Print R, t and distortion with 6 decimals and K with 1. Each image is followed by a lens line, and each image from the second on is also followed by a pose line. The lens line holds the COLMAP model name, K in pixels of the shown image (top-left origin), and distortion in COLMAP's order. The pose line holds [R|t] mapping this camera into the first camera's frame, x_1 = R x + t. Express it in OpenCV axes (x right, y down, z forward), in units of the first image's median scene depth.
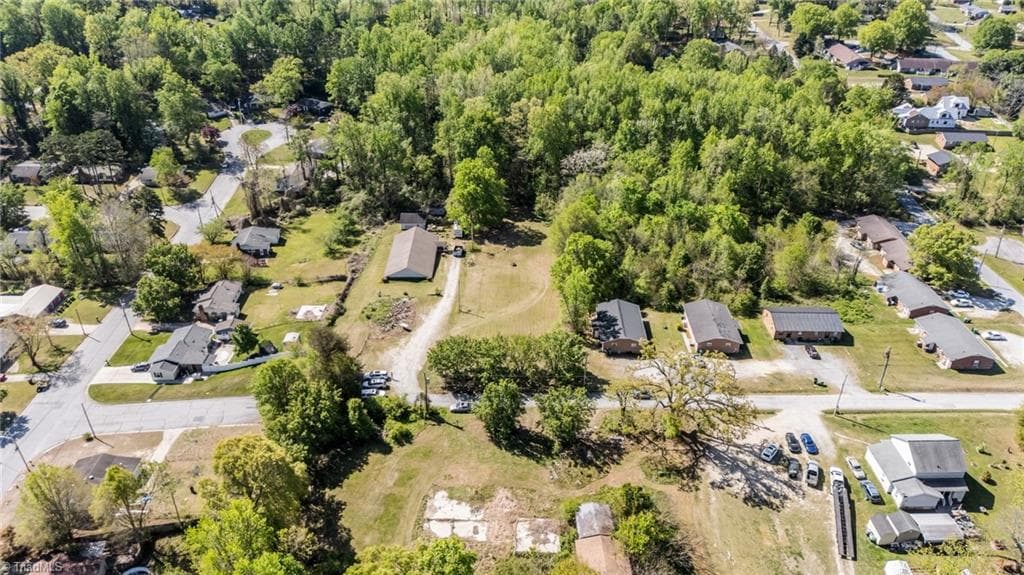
lens RADIAL K [[744.7, 0, 512.2], [0, 744.7, 296.9], [0, 0, 1]] dist [0.076724, -0.079088]
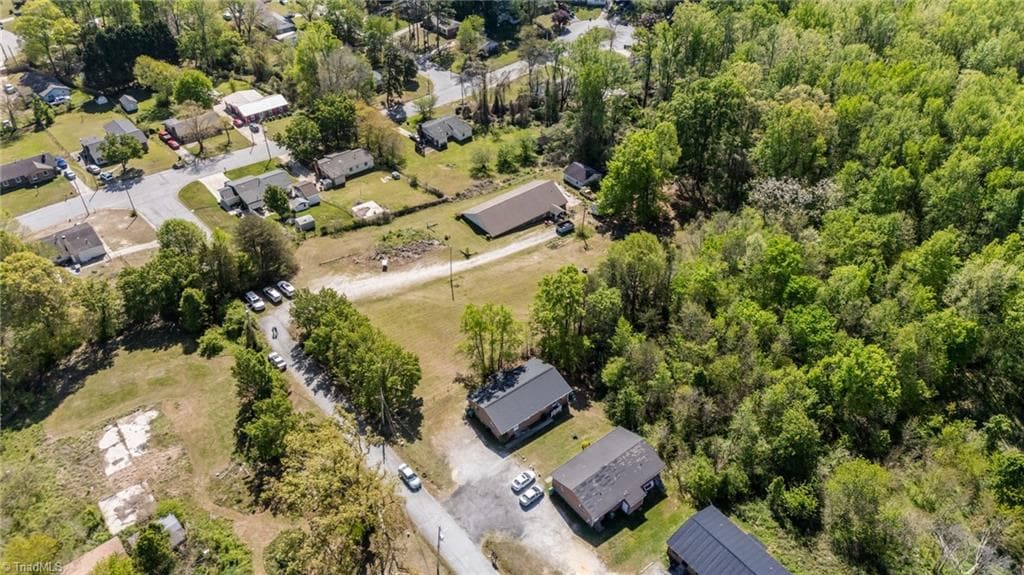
lens RADIAL K [[744.7, 0, 512.2], [0, 744.7, 296.9], [0, 0, 1]] dist [0.076724, -0.079088]
pose [[0.636009, 0.496973, -0.590348, 0.477176], [-0.417809, 0.864952, 0.278018, -0.226798], [0.648789, 0.069831, 0.757757, 0.372559]]
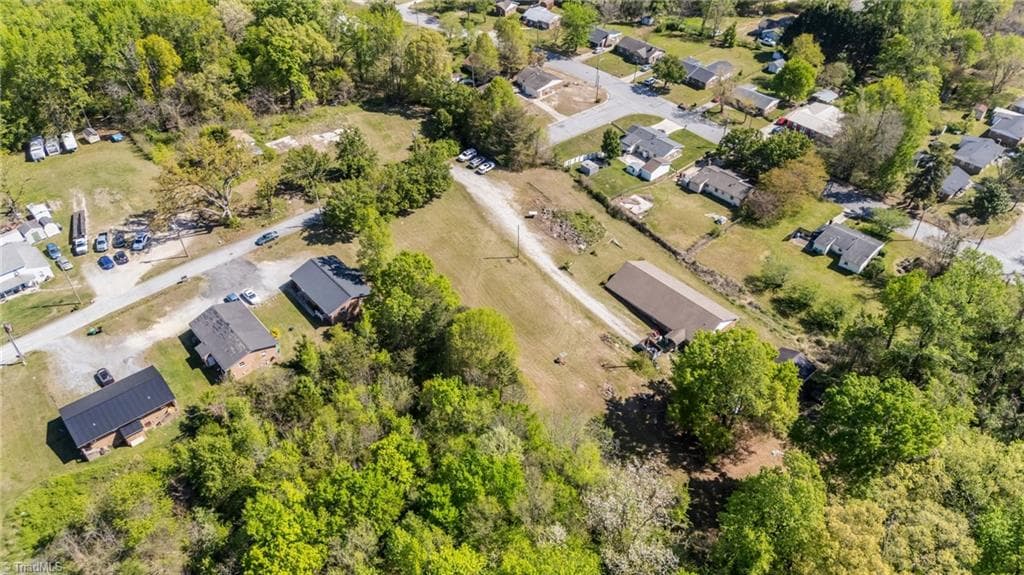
lens RADIAL K [[744.7, 0, 512.2], [0, 744.7, 296.9], [0, 0, 1]] dist [0.076724, -0.079088]
pose [[-0.752210, 0.424407, -0.504042, 0.383683], [-0.357575, 0.379601, 0.853255, -0.686522], [0.553462, 0.822060, -0.133782, 1.106218]]
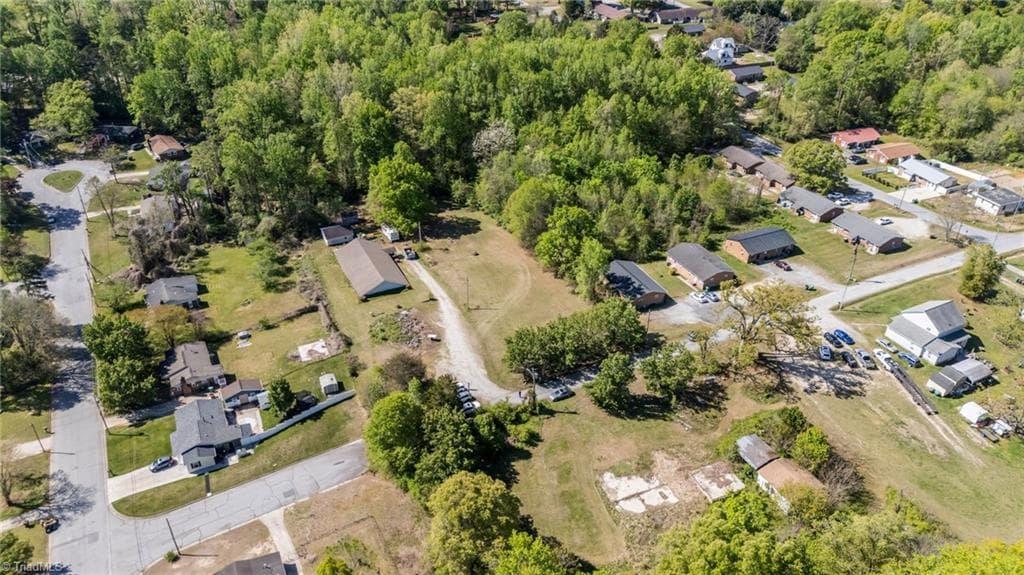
lens RADIAL K [[744.7, 0, 512.2], [0, 744.7, 296.9], [0, 0, 1]] dist [0.076724, -0.079088]
pose [[0.902022, -0.239326, 0.359277, -0.350669], [0.230337, 0.970709, 0.068322, -0.047983], [-0.365105, 0.021127, 0.930727, 0.067424]]
